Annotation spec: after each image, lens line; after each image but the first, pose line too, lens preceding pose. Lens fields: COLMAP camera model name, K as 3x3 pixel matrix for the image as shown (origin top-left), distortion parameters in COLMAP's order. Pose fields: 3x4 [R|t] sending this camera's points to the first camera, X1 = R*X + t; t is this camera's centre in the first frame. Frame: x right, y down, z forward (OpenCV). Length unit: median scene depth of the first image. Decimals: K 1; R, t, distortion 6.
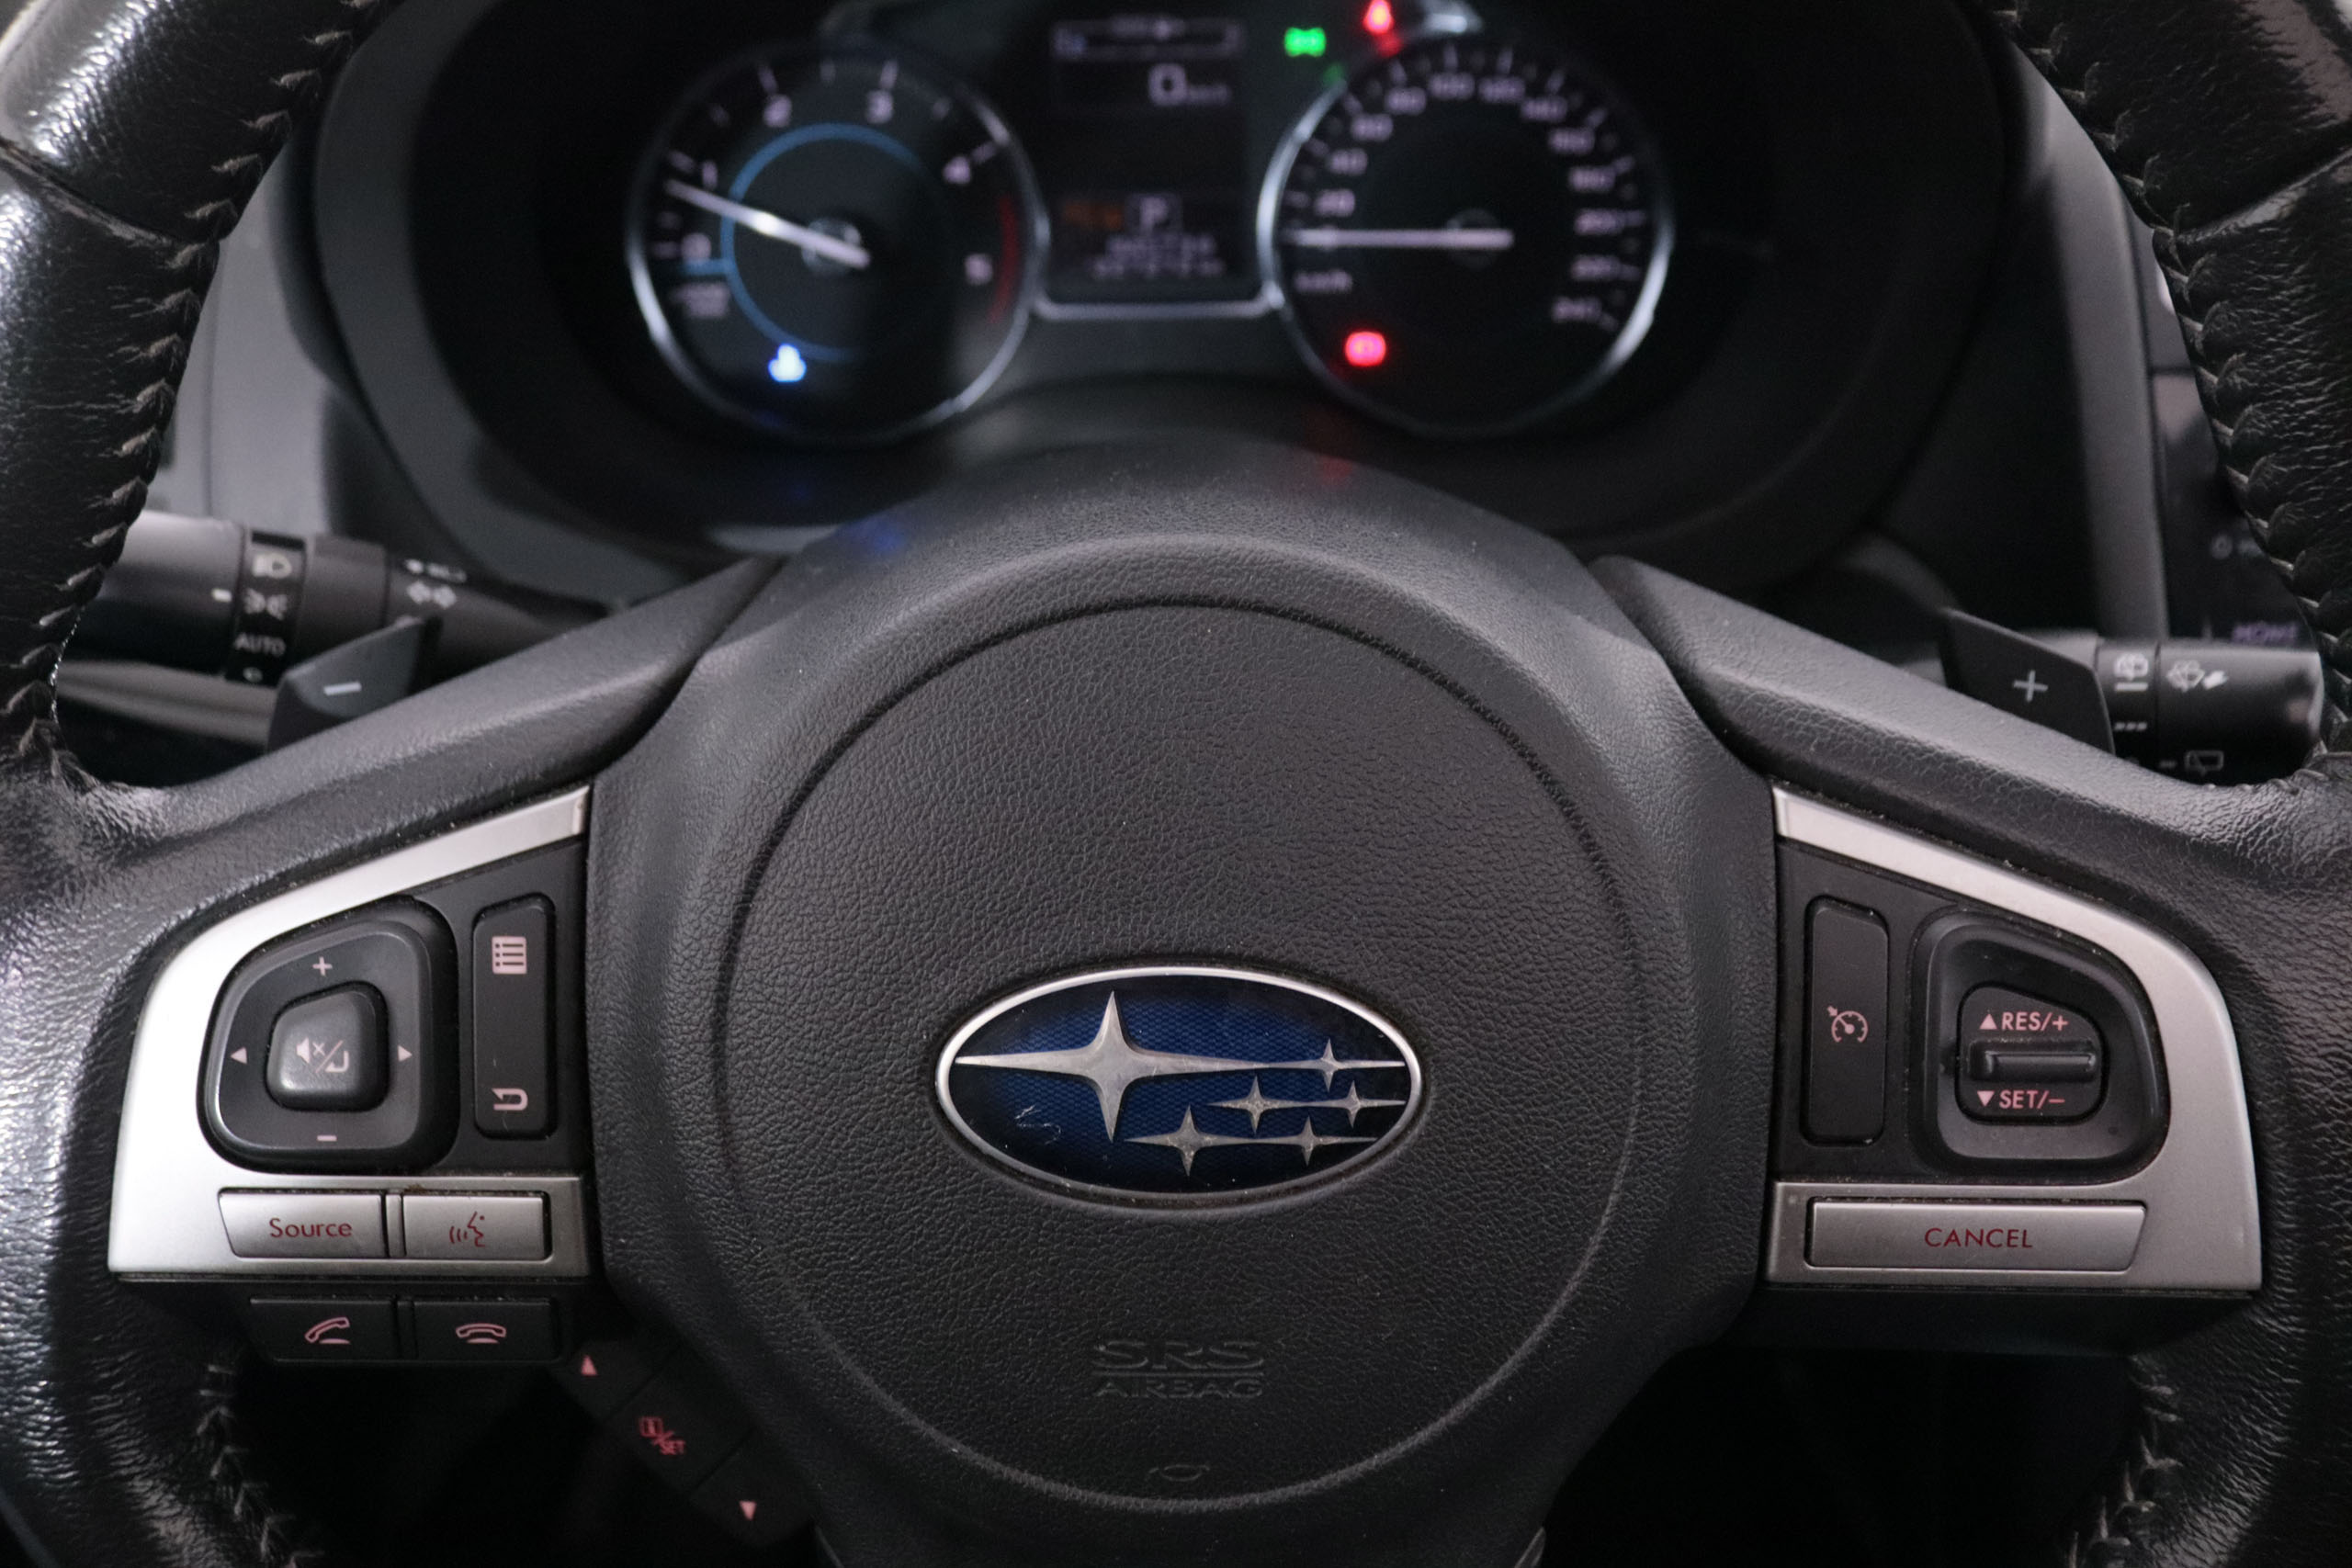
lens RADIAL K [[1893.9, 0, 1176.0], [0, 1893.9, 784.0], [0, 0, 1]] dist [-0.172838, 0.162388]
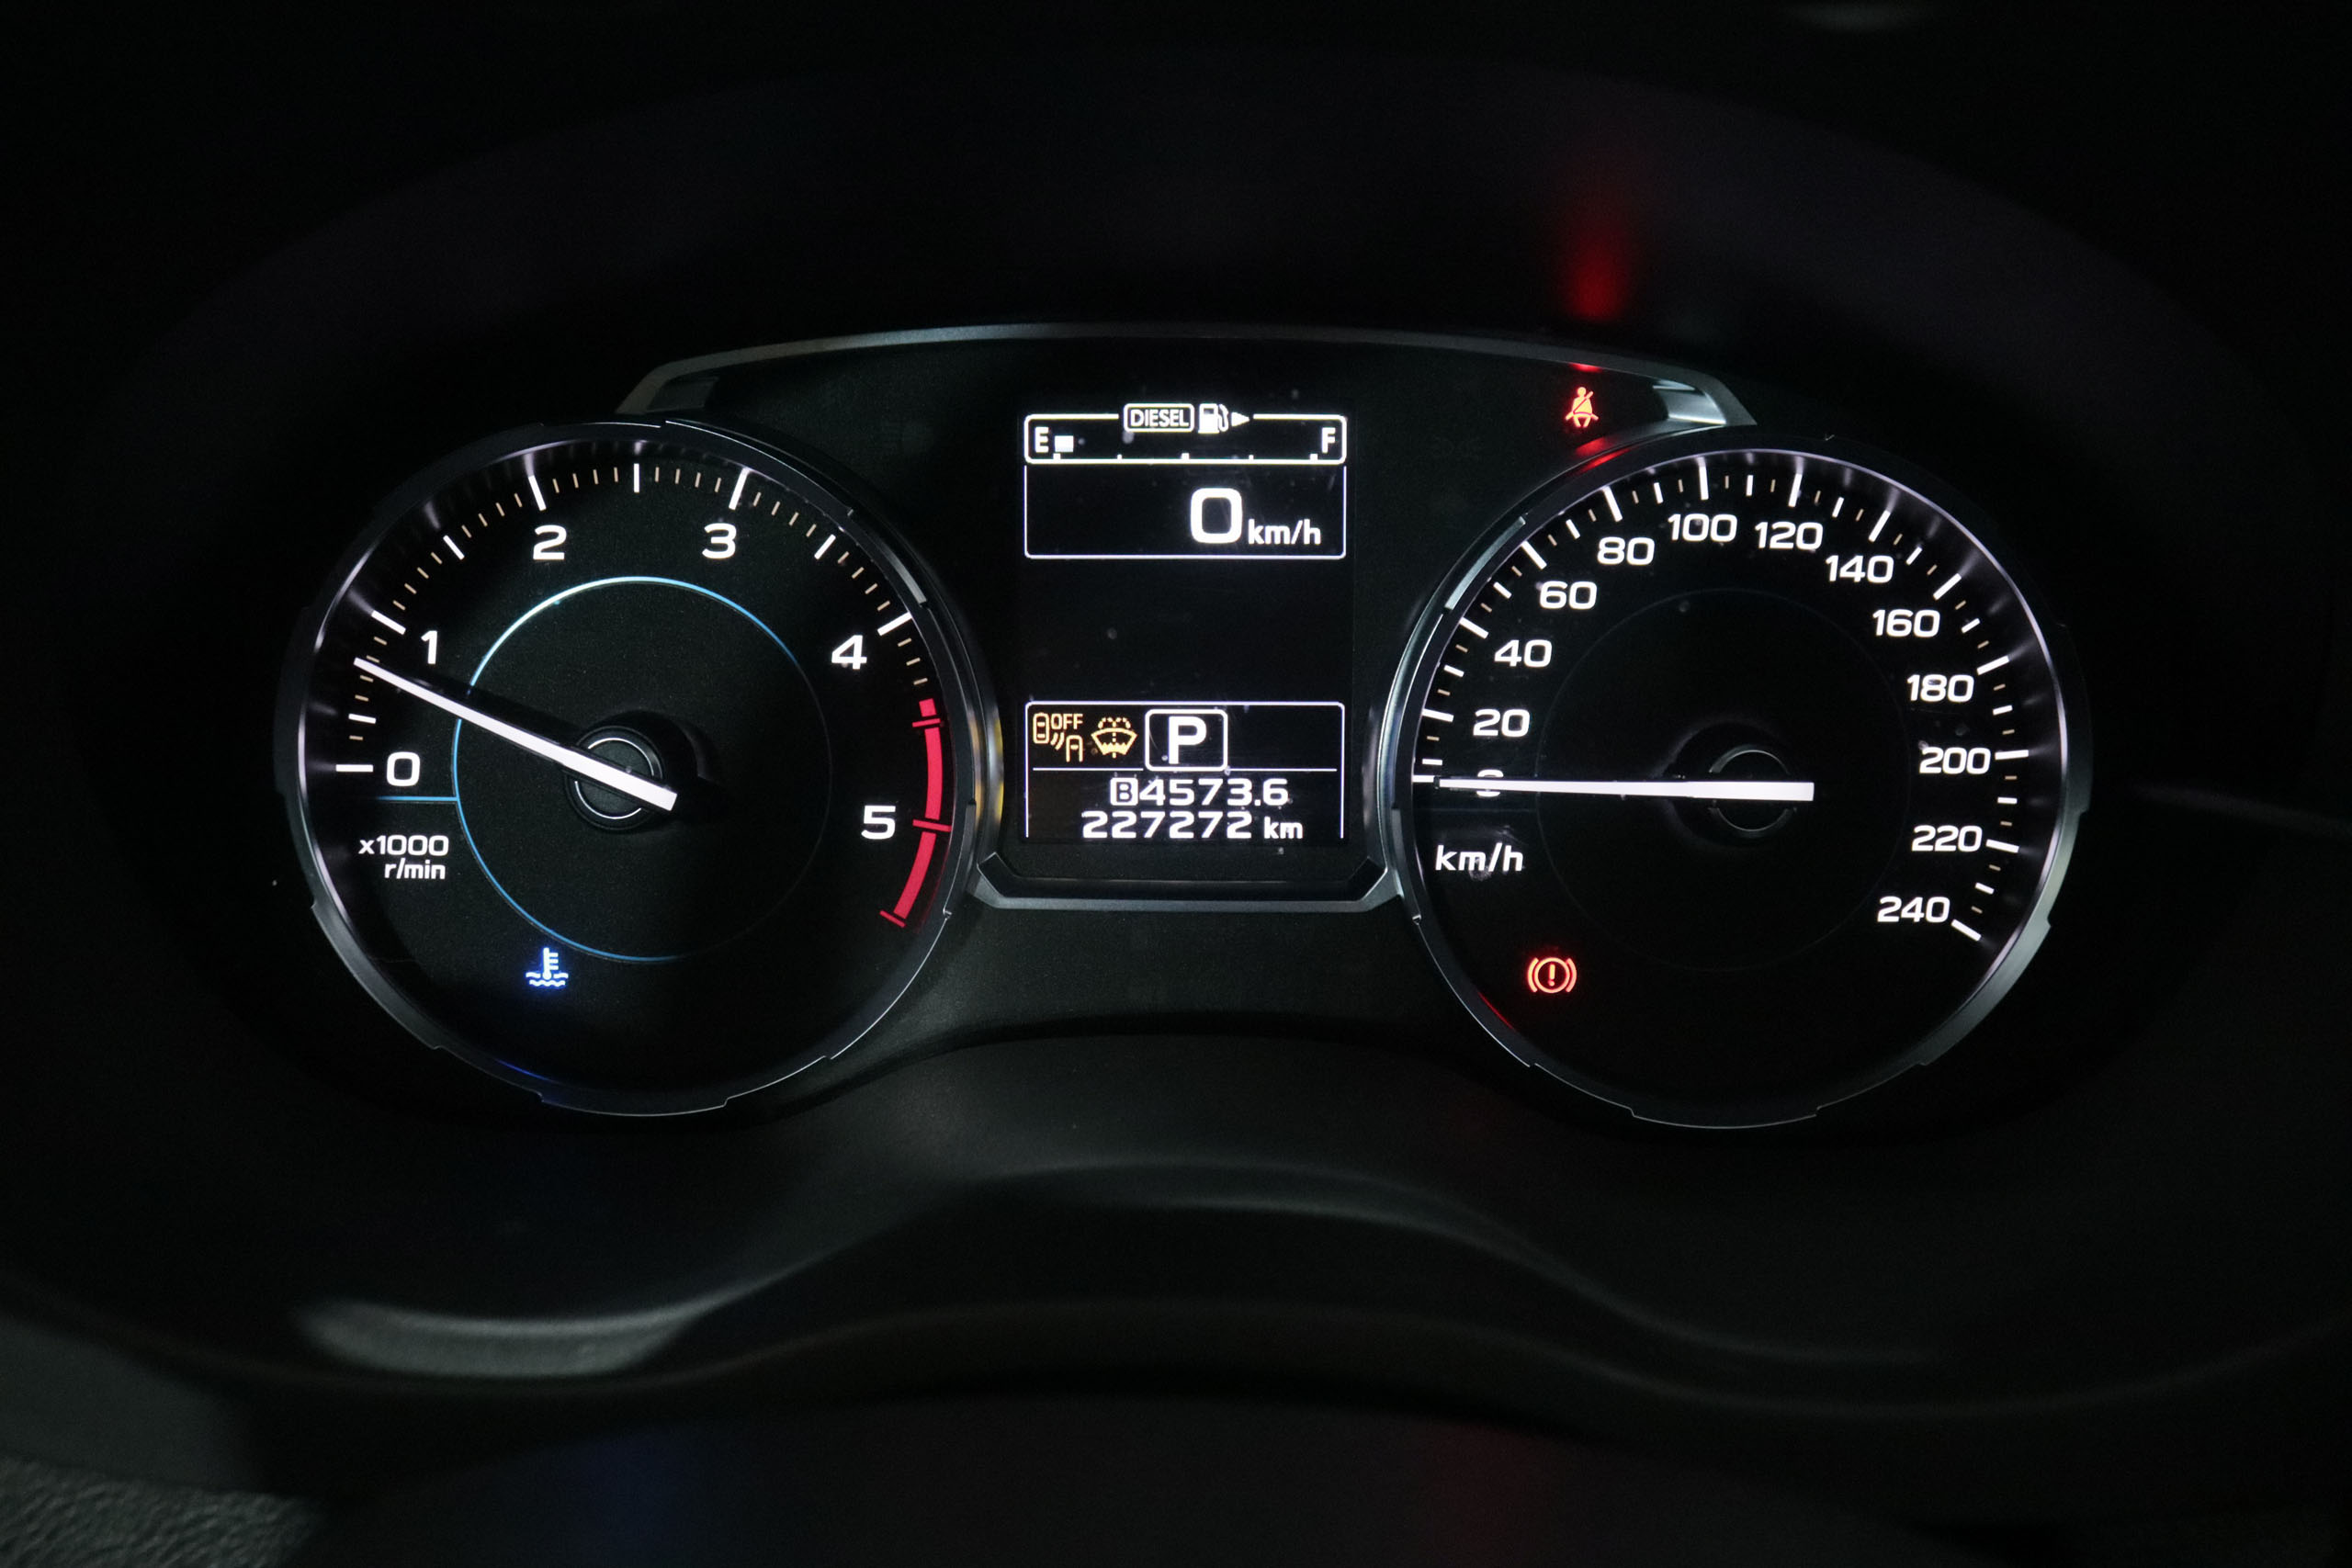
lens RADIAL K [[1893.9, 0, 1176.0], [0, 1893.9, 784.0], [0, 0, 1]] dist [-0.172838, 0.162388]
pose [[0.999345, 0.022744, -0.028131, 0.001500], [-0.029827, 0.958073, -0.284969, -0.128423], [0.020470, 0.285621, 0.958124, 0.457593]]
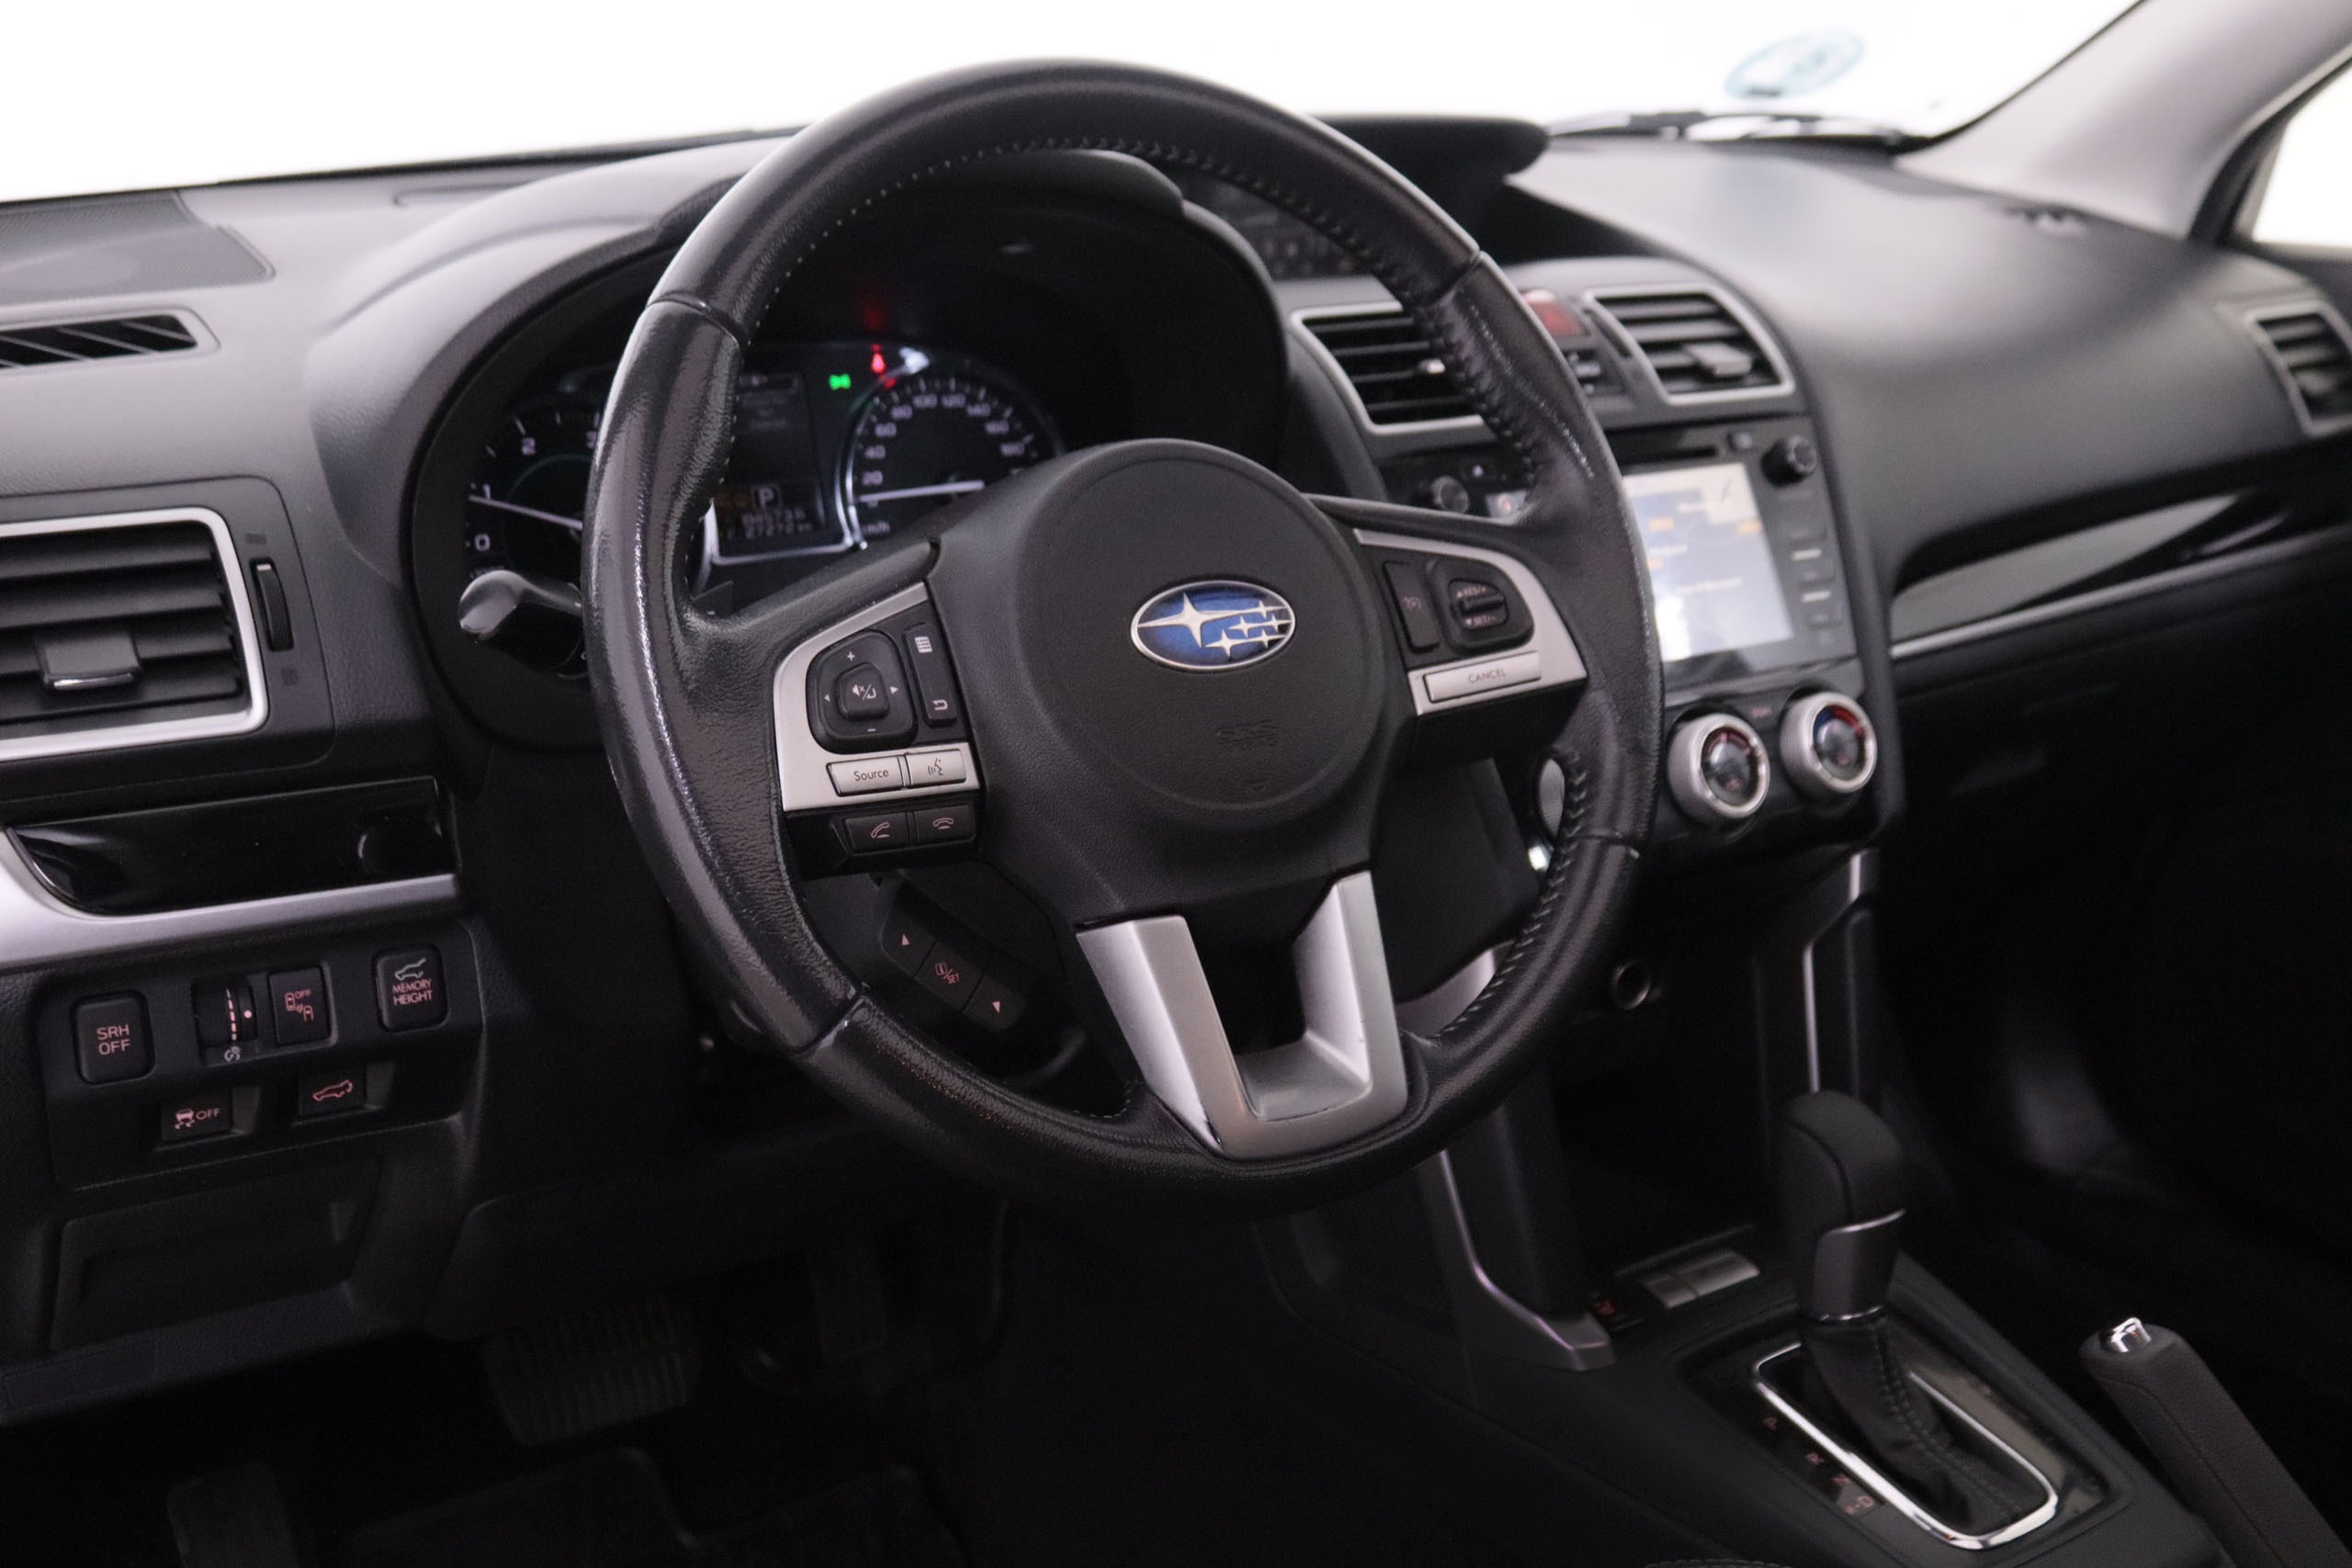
lens RADIAL K [[2690.7, 0, 1176.0], [0, 2690.7, 784.0], [0, 0, 1]] dist [-0.005253, -0.040665]
pose [[0.843232, -0.143830, 0.517950, -0.936397], [0.317918, 0.910399, -0.264767, 0.622482], [-0.433460, 0.387925, 0.813404, -0.884433]]
